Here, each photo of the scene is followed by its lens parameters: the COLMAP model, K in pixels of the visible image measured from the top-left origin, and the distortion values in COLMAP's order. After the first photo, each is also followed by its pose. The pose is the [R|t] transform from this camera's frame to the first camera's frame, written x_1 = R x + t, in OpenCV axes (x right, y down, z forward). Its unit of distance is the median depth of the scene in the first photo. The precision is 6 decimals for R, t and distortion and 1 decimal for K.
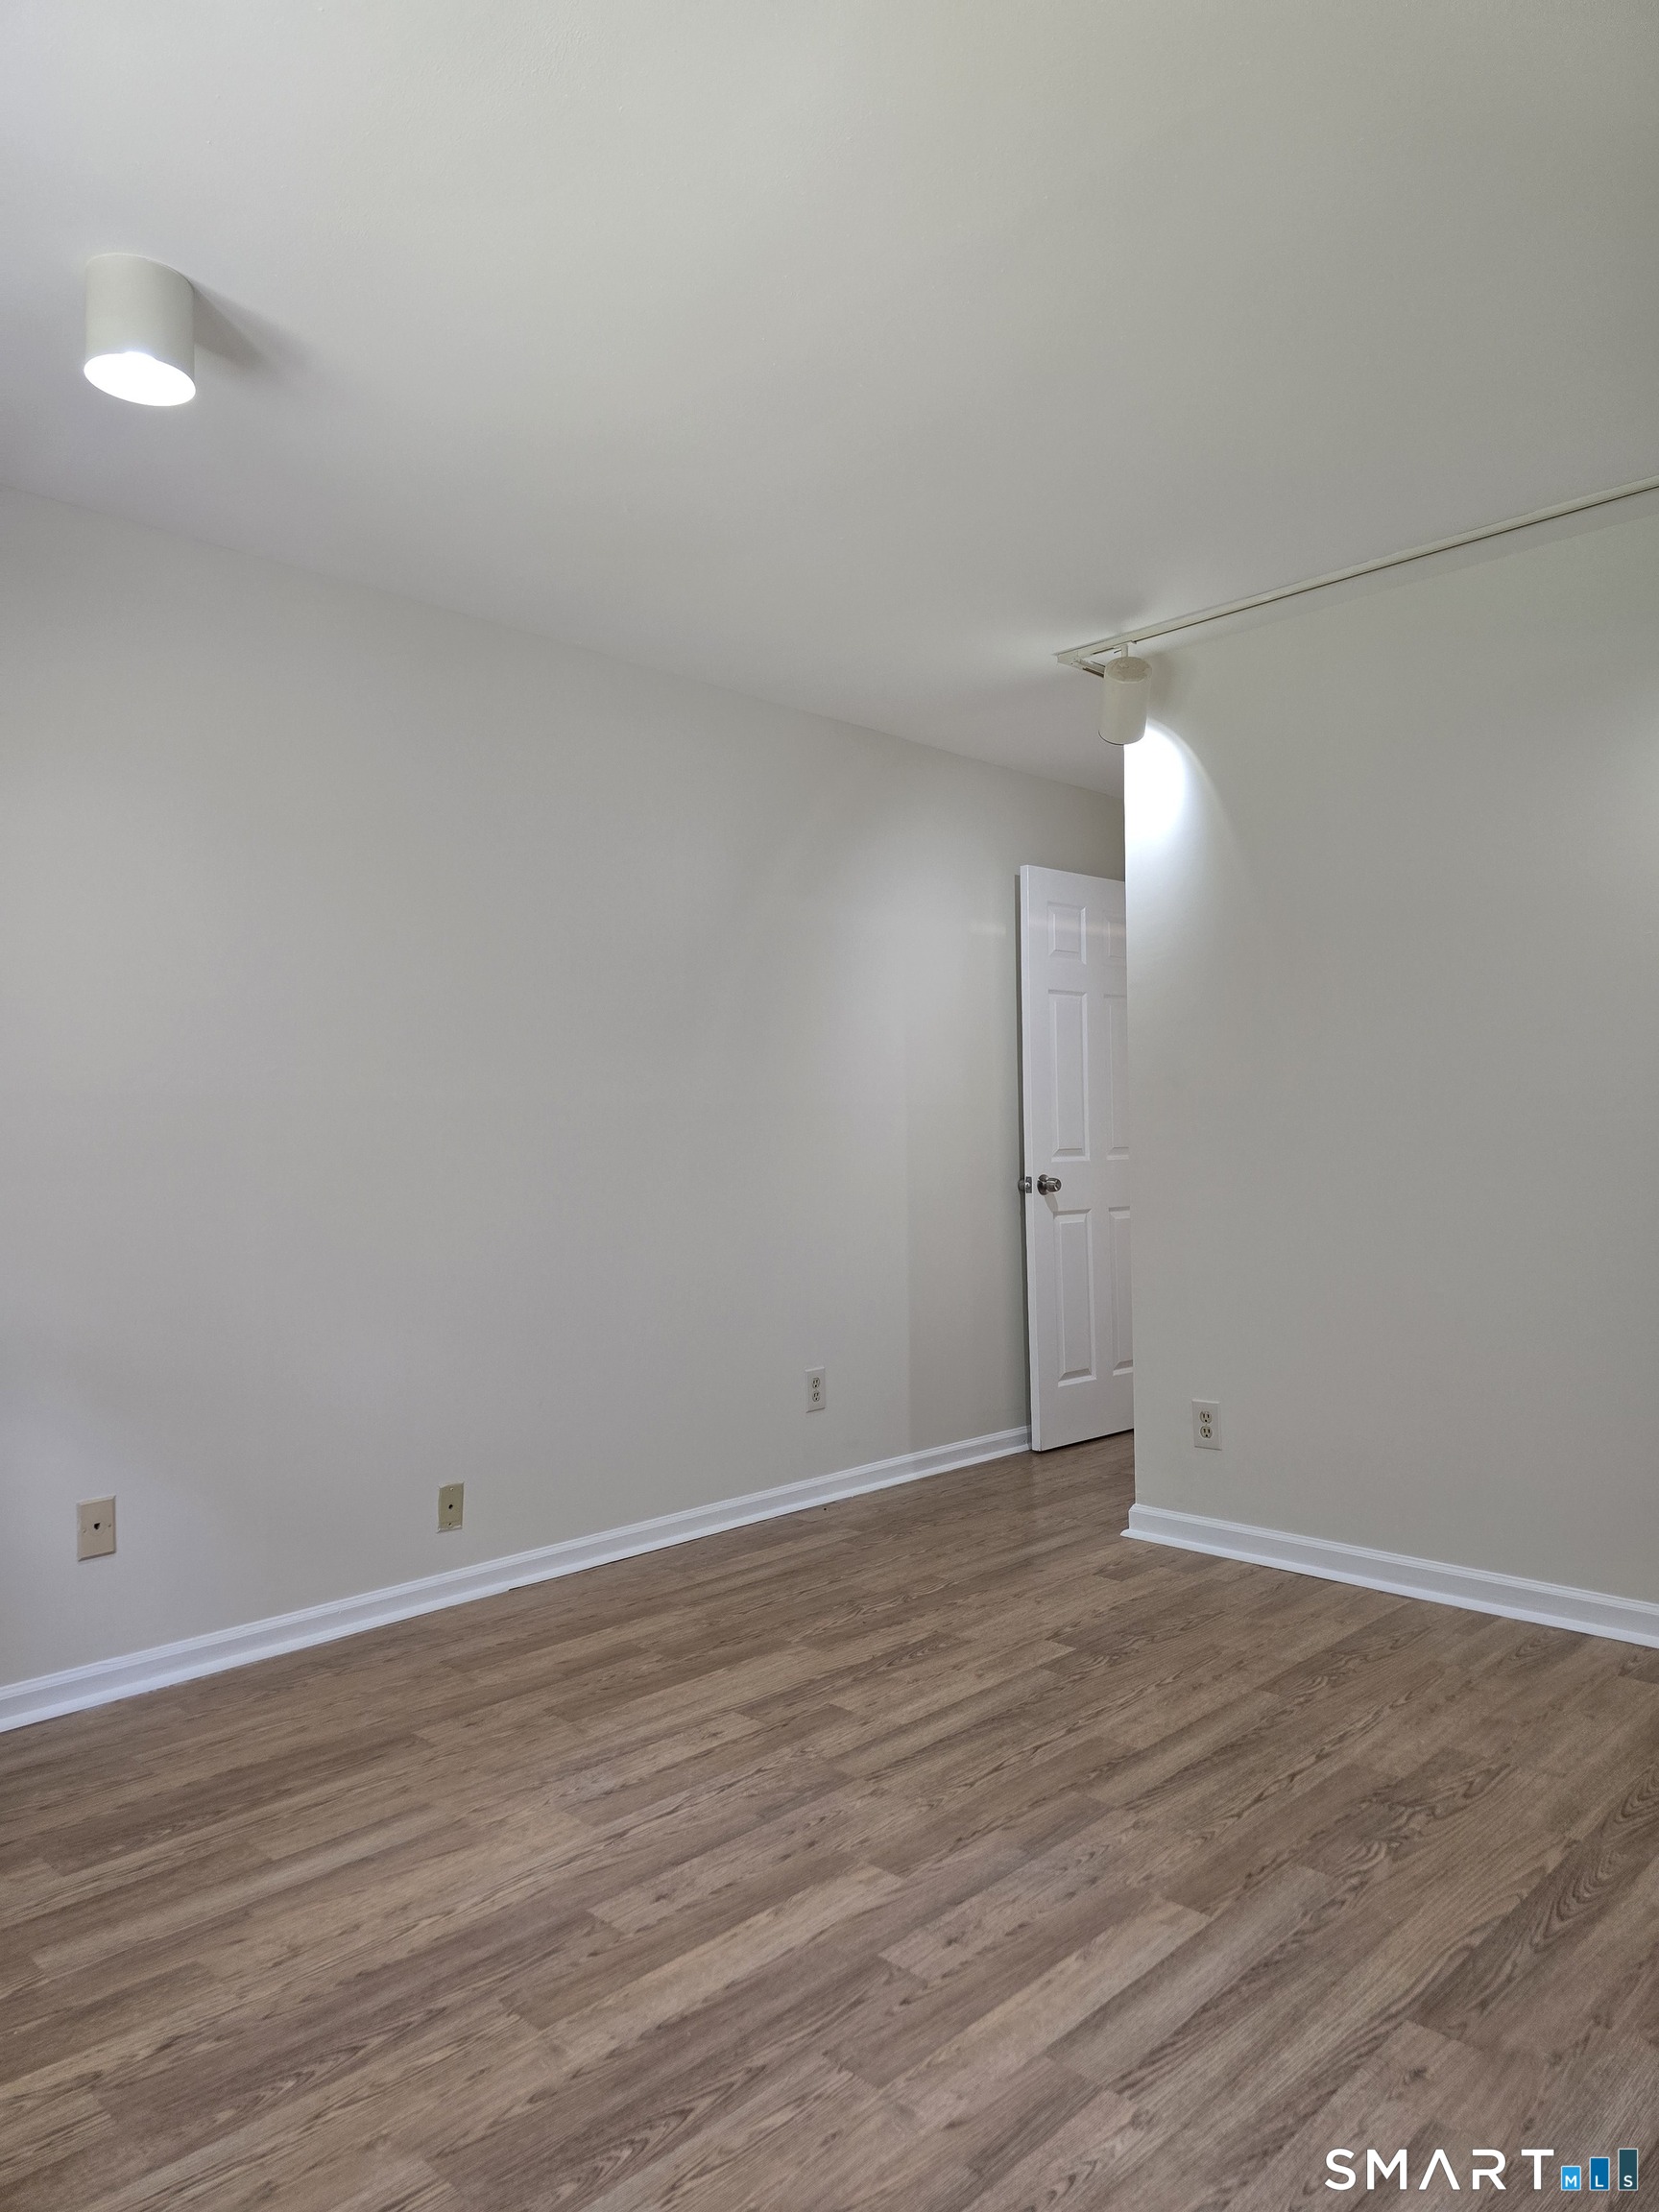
lens RADIAL K [[1480.7, 0, 860.2], [0, 1480.7, 1120.9], [0, 0, 1]] dist [0.048045, -0.038806]
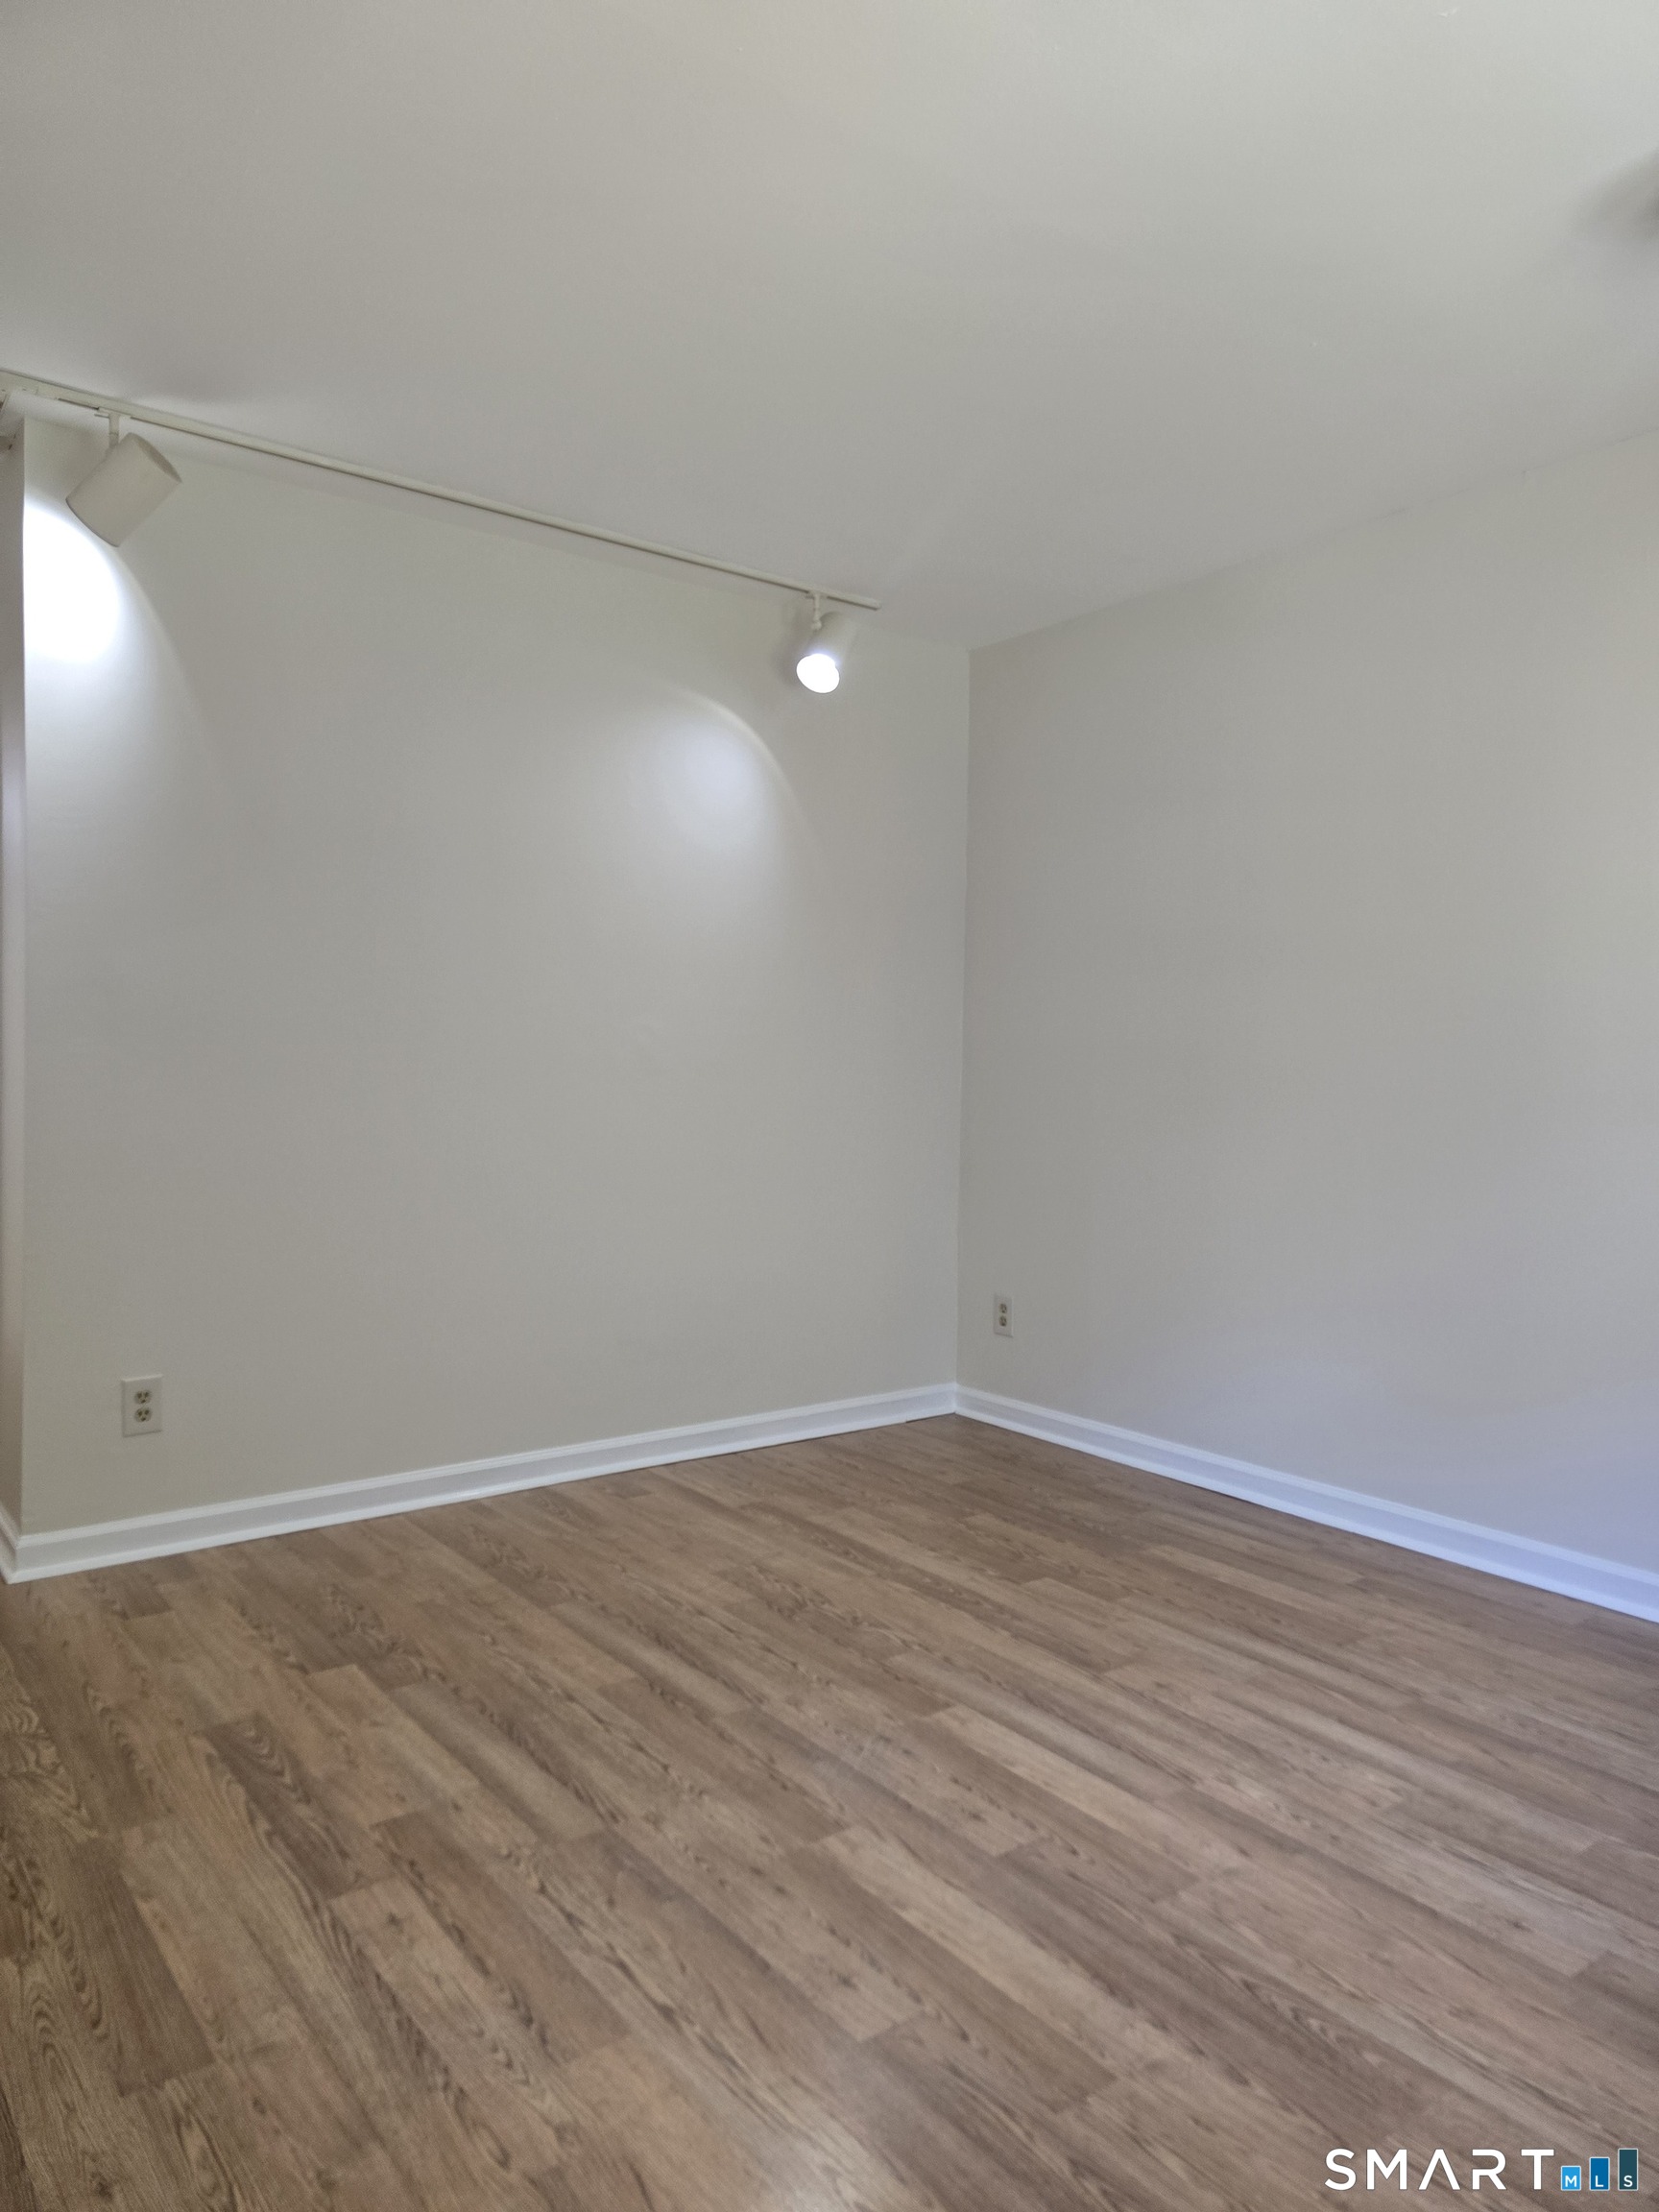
lens RADIAL K [[1500.7, 0, 776.5], [0, 1500.7, 1101.9], [0, 0, 1]] dist [0.069328, -0.055593]
pose [[0.163692, -0.007401, 0.986484, -0.882687], [-0.026710, 0.999572, 0.011931, 0.024661], [-0.986150, -0.028302, 0.163425, 0.838538]]
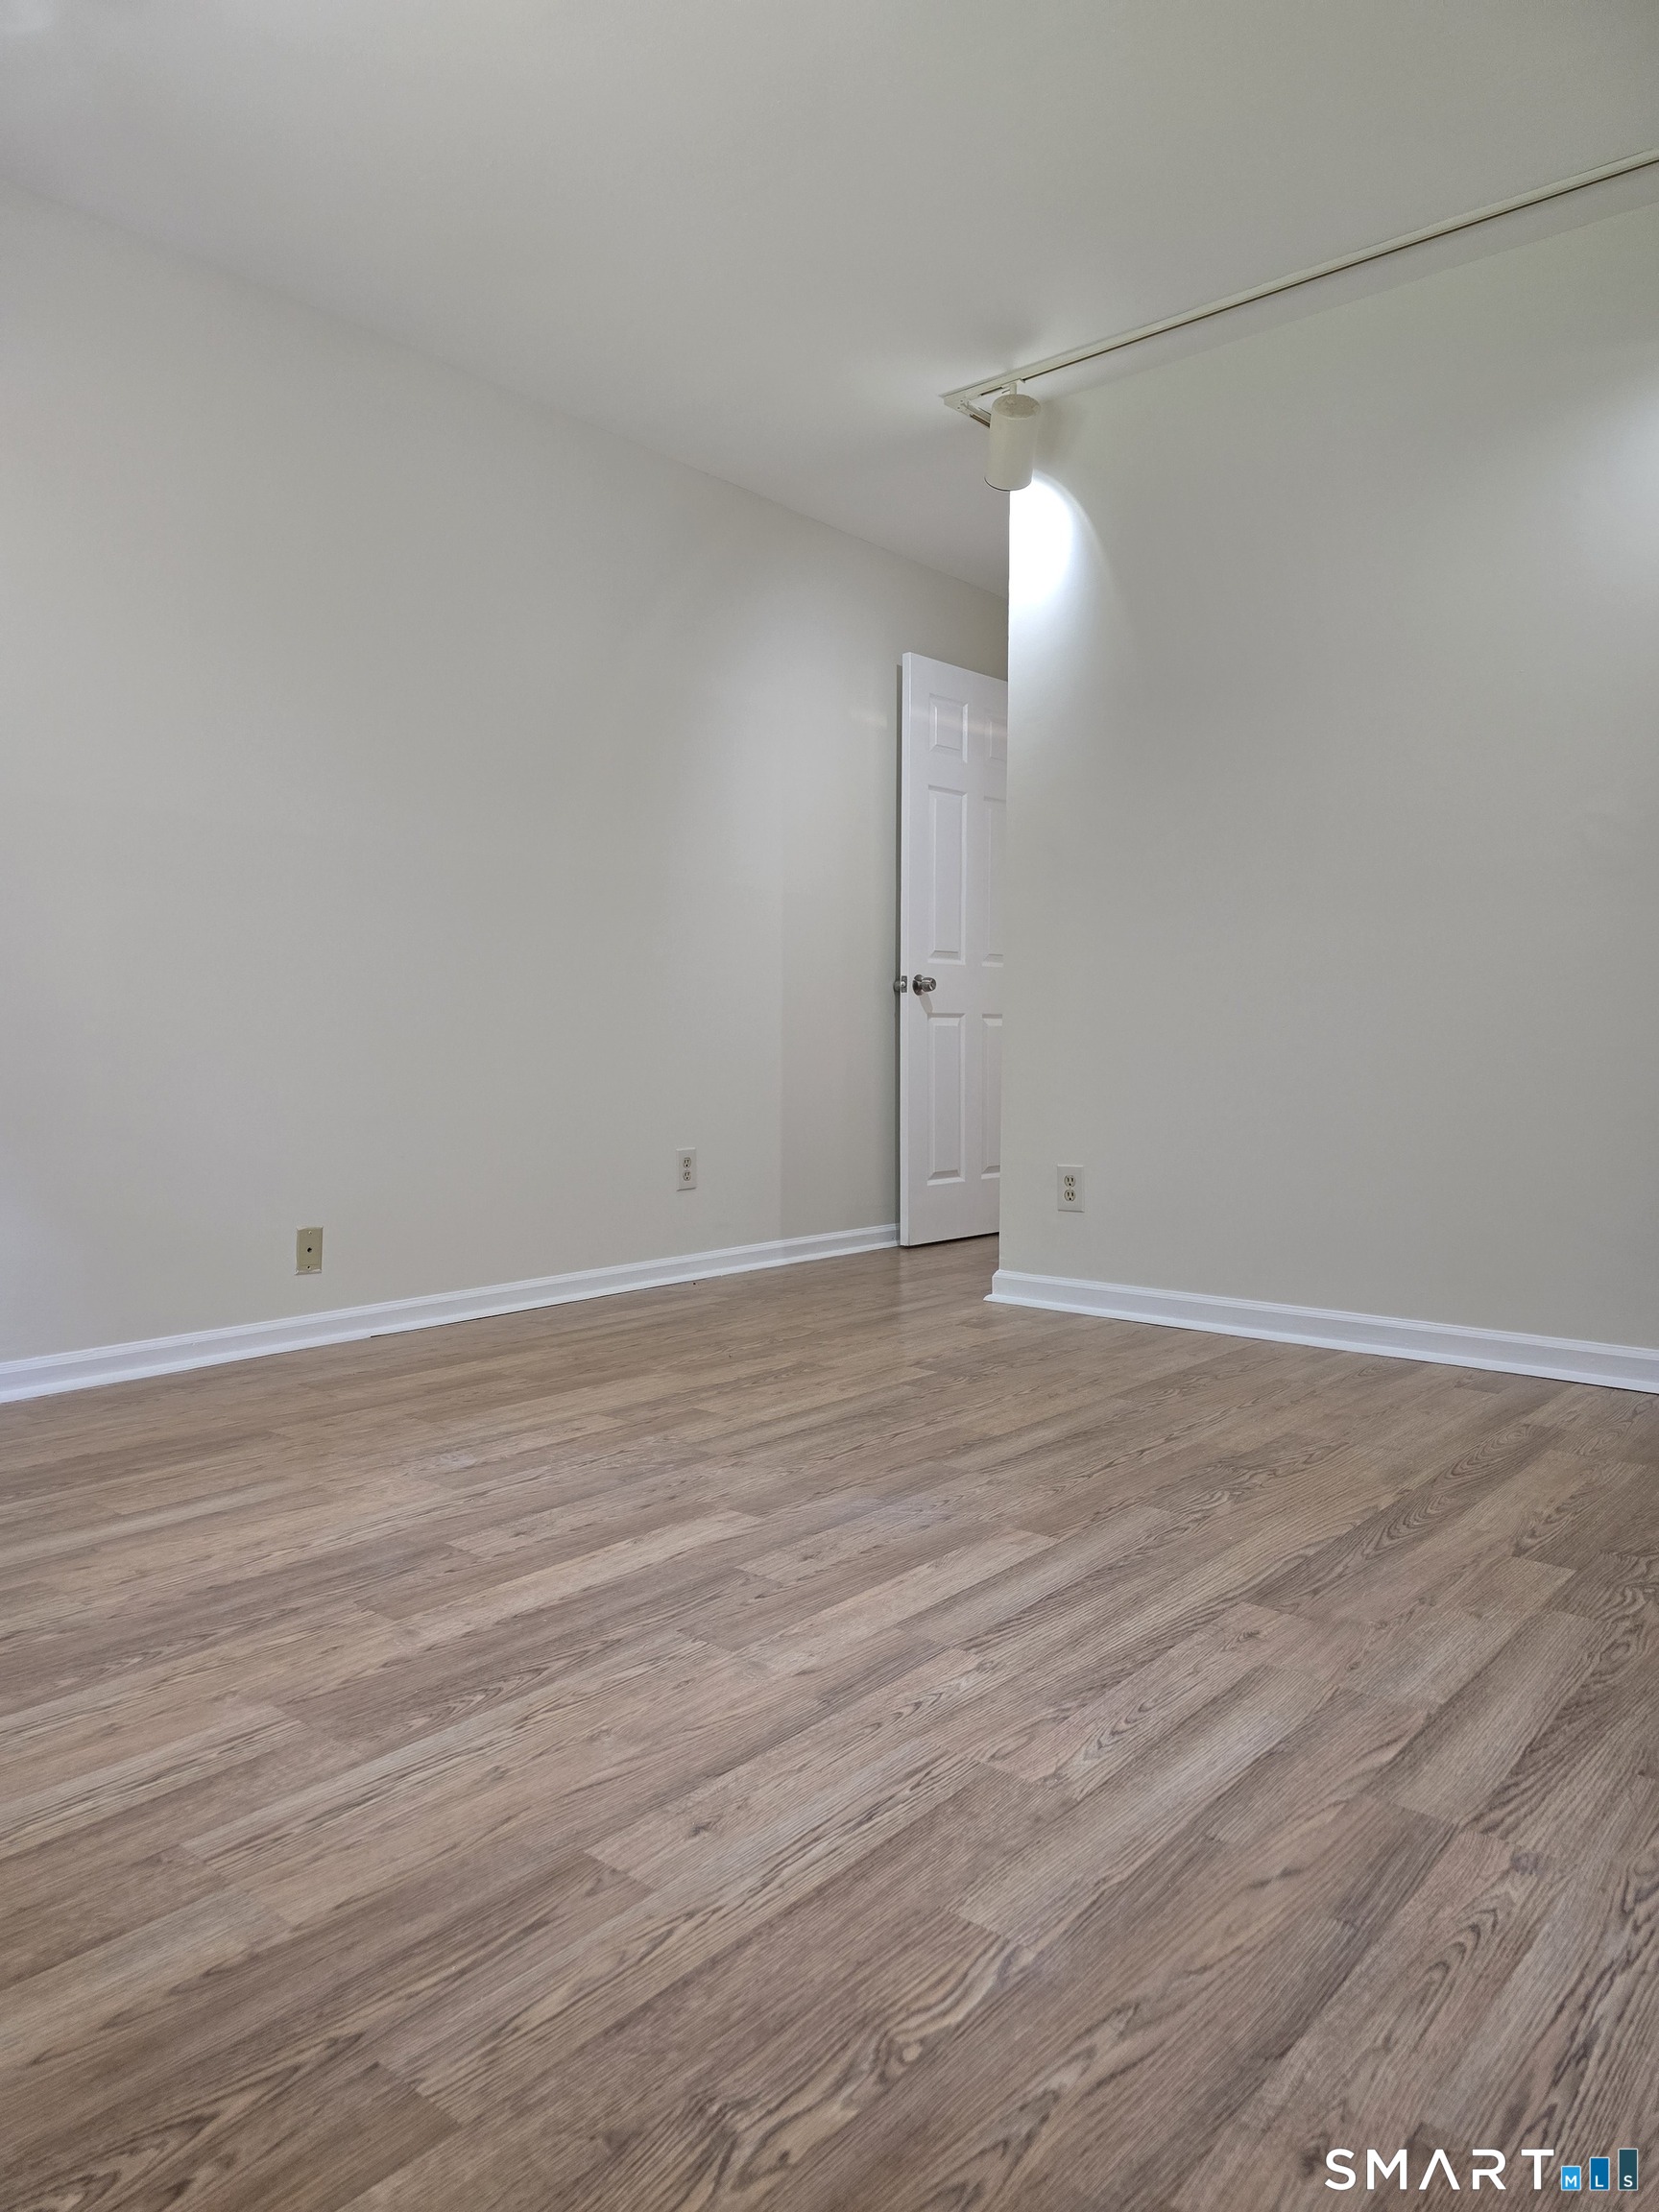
lens RADIAL K [[1479.9, 0, 829.5], [0, 1479.9, 1106.0], [0, 0, 1]] dist [0.055063, -0.042610]
pose [[0.997901, 0.018139, 0.062166, 0.006368], [-0.021371, 0.998432, 0.051730, 0.161222], [-0.061130, -0.052950, 0.996724, 0.004167]]
